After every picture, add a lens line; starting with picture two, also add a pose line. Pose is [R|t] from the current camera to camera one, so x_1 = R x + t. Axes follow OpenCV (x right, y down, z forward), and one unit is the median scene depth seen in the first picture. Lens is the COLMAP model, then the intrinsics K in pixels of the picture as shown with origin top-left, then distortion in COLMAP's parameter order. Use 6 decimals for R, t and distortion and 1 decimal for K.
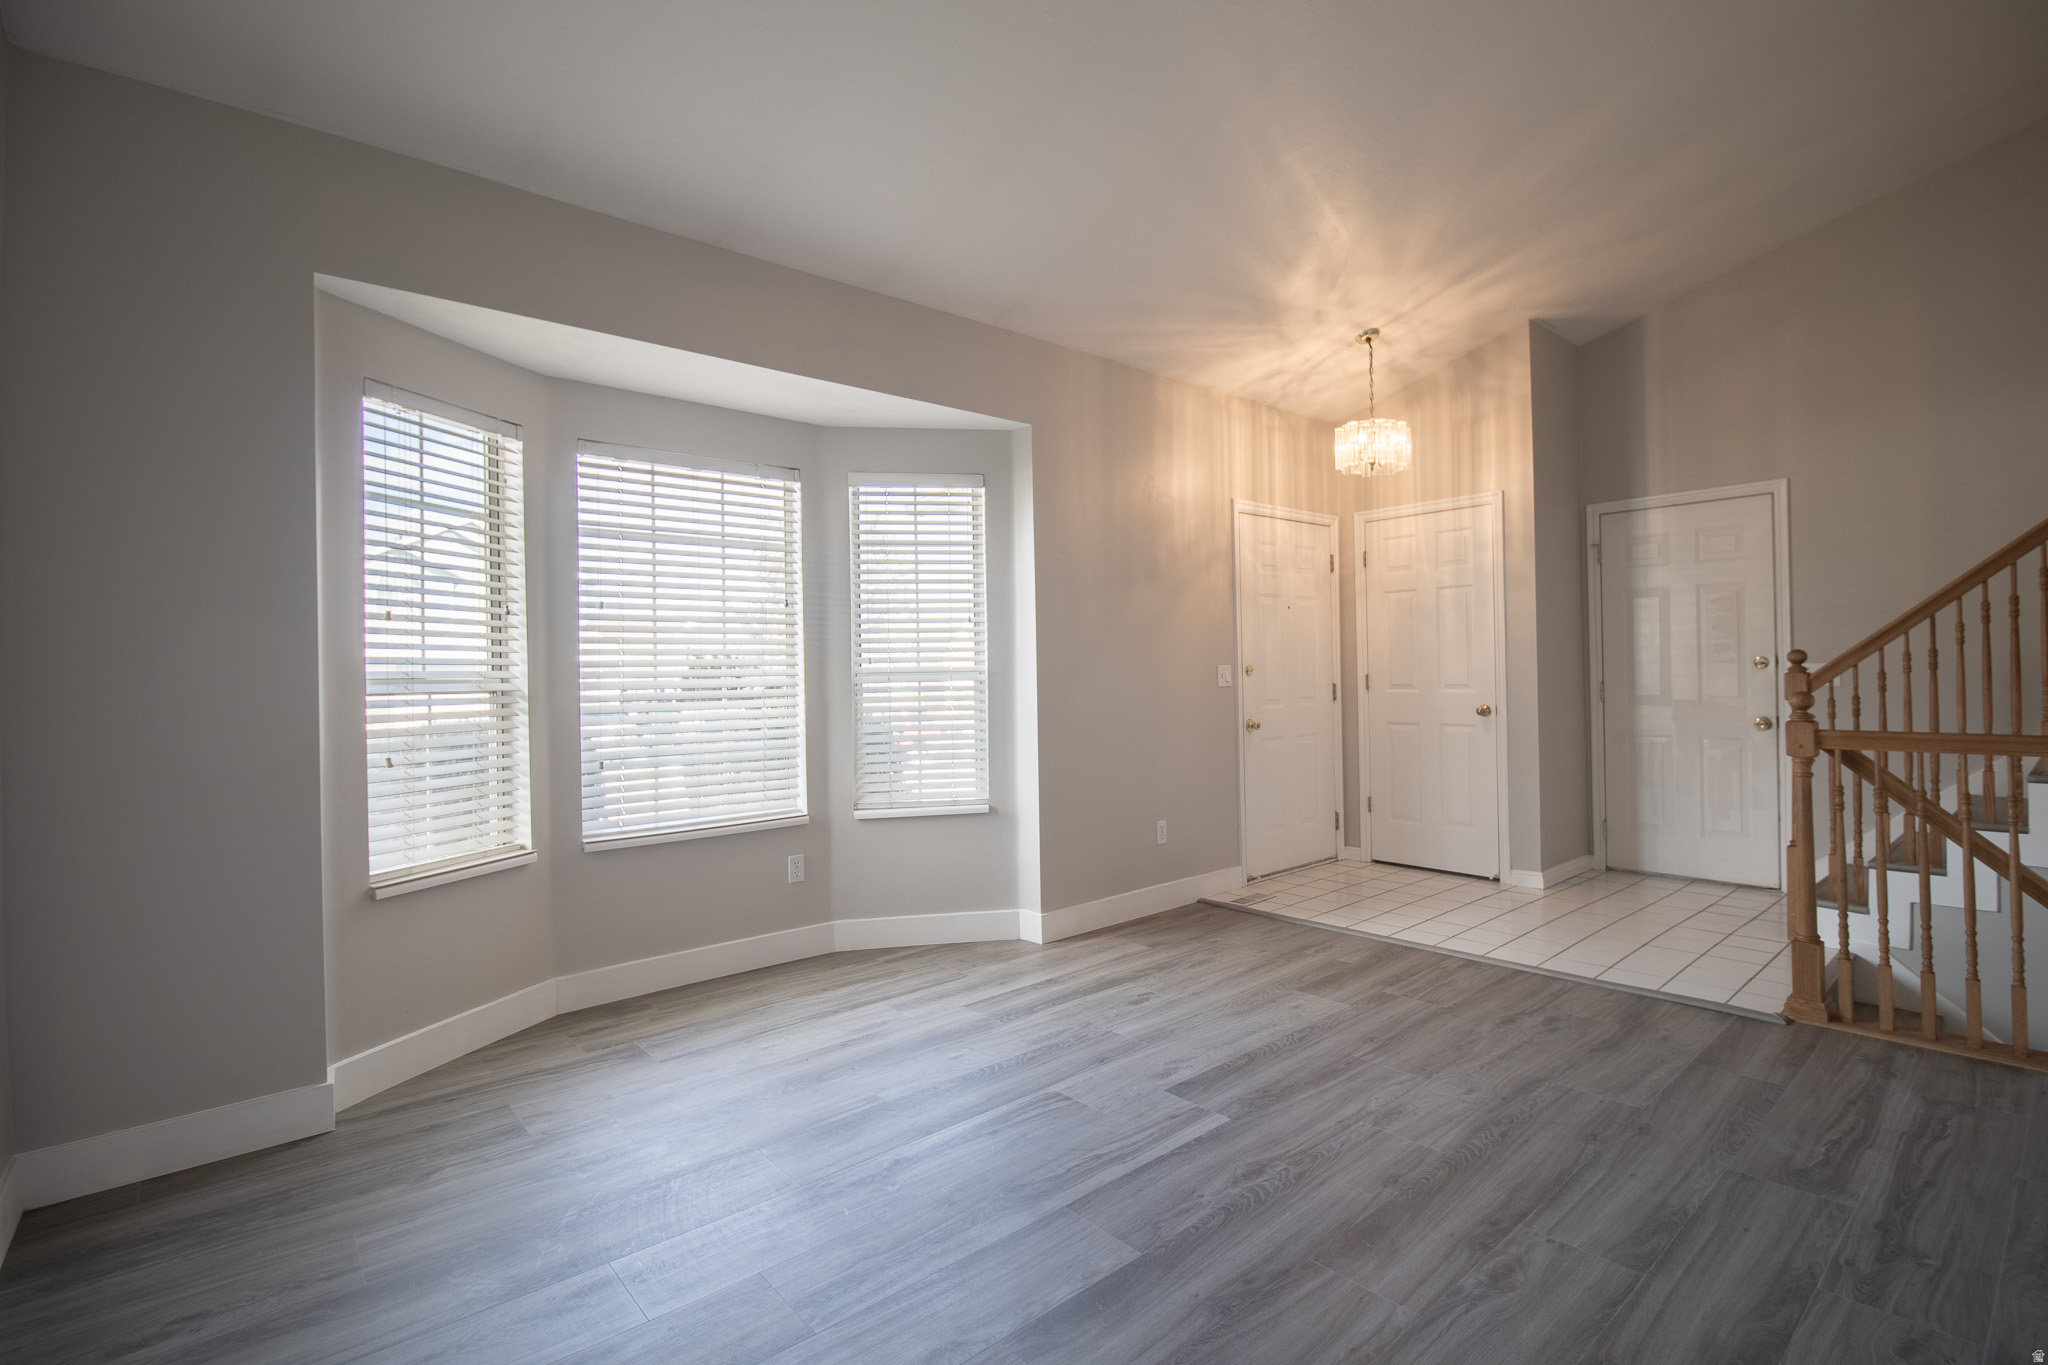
lens RADIAL K [[977.4, 0, 1018.5], [0, 977.4, 669.1], [0, 0, 1]] dist [-0.019530, -0.001141]
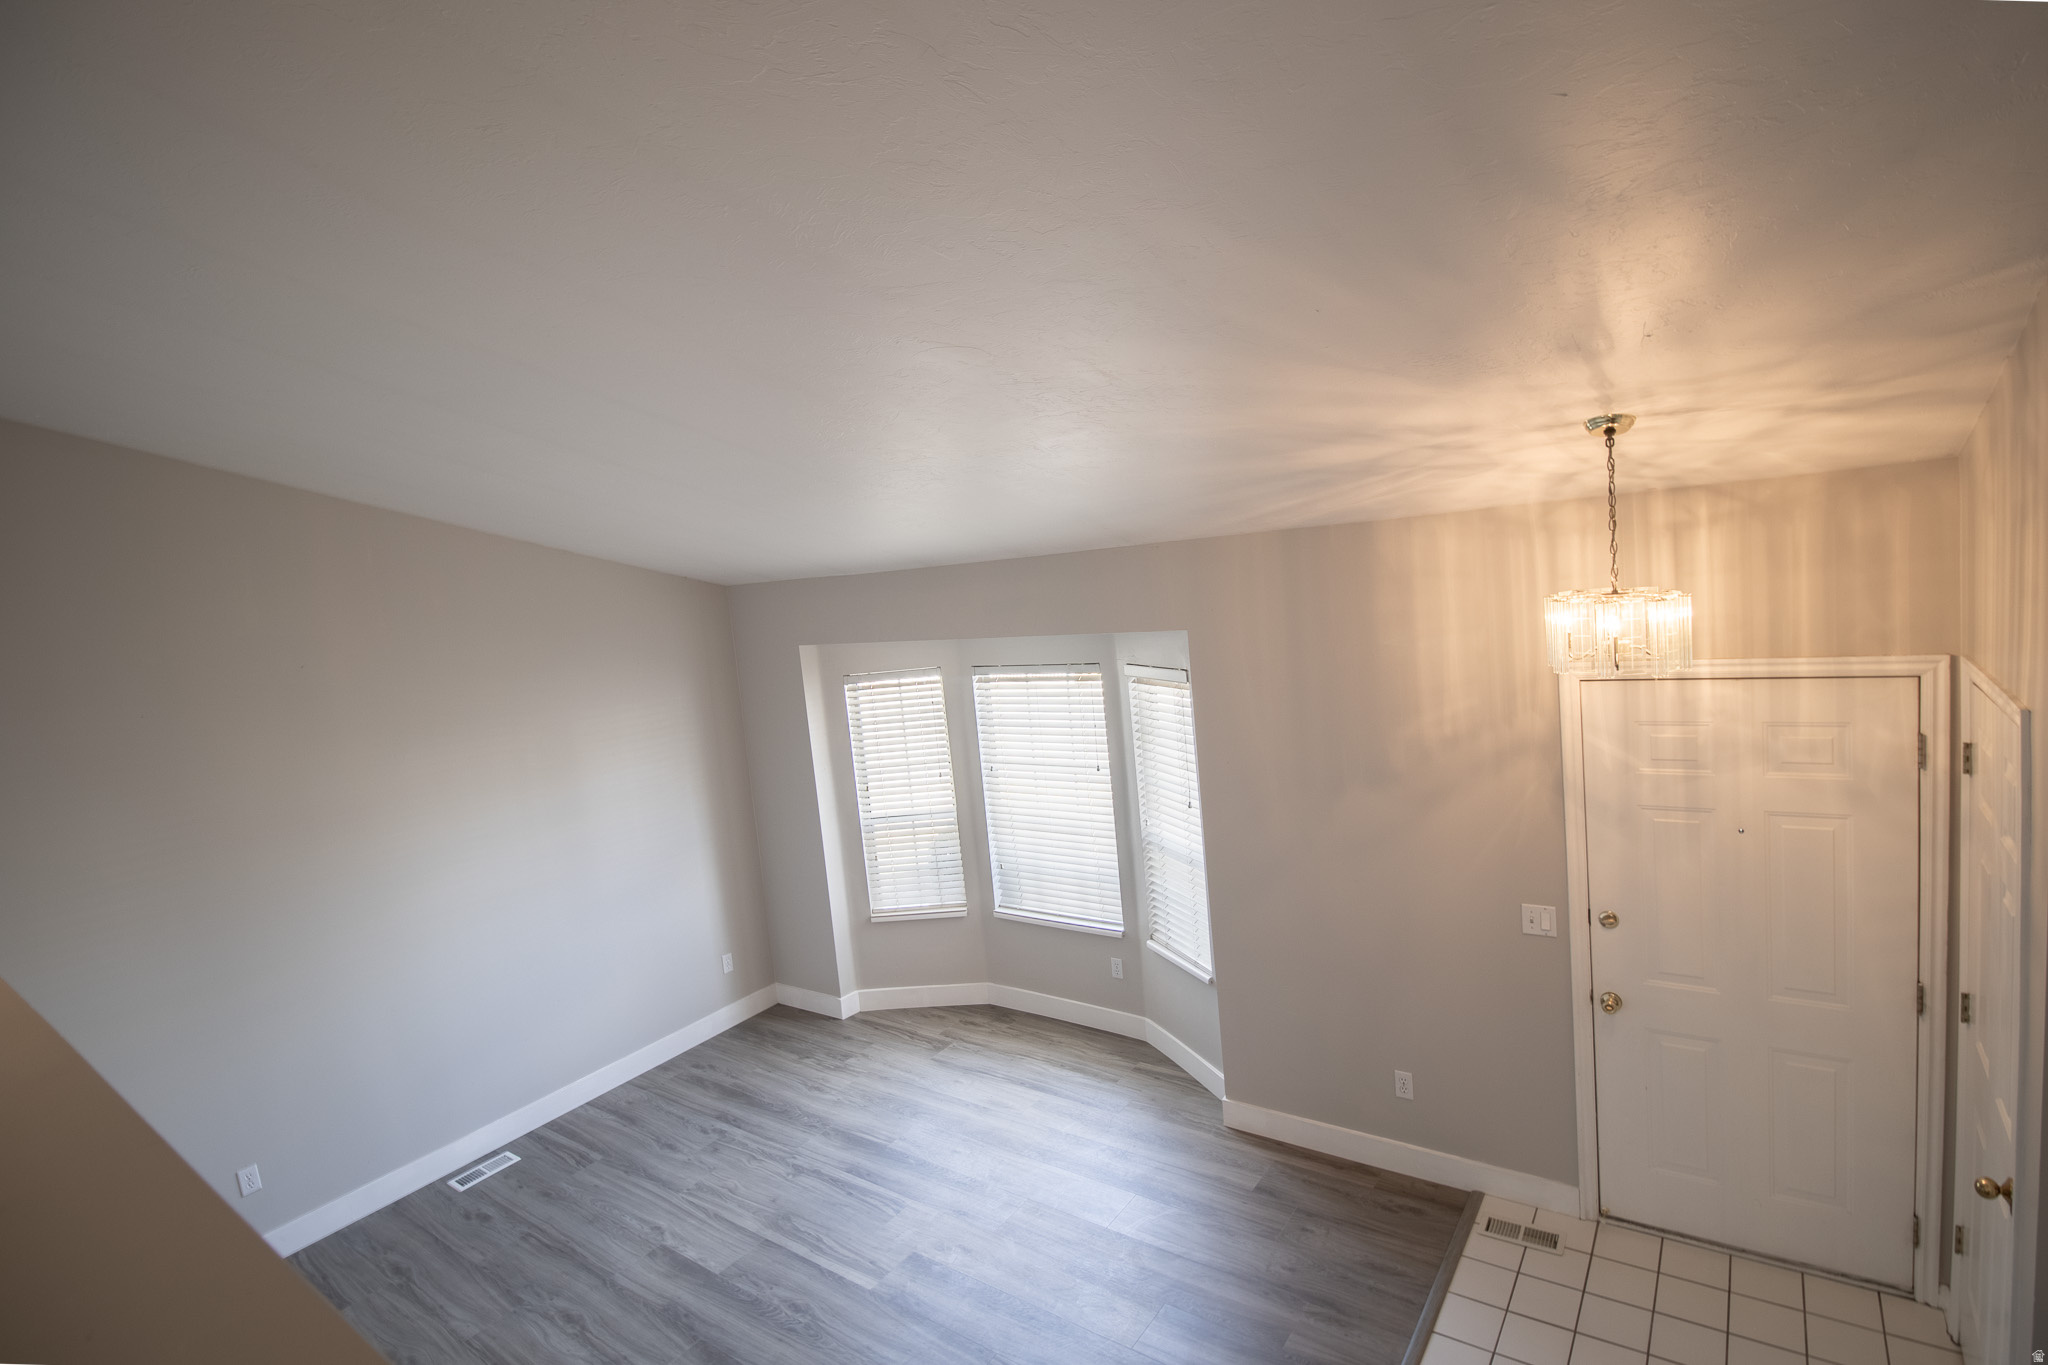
lens RADIAL K [[977.4, 0, 1018.5], [0, 977.4, 669.1], [0, 0, 1]] dist [-0.019530, -0.001141]
pose [[0.219199, 0.091558, -0.971375, 0.960045], [0.101977, 0.987984, 0.116136, -0.351421], [0.970336, -0.124515, 0.207228, 0.639769]]
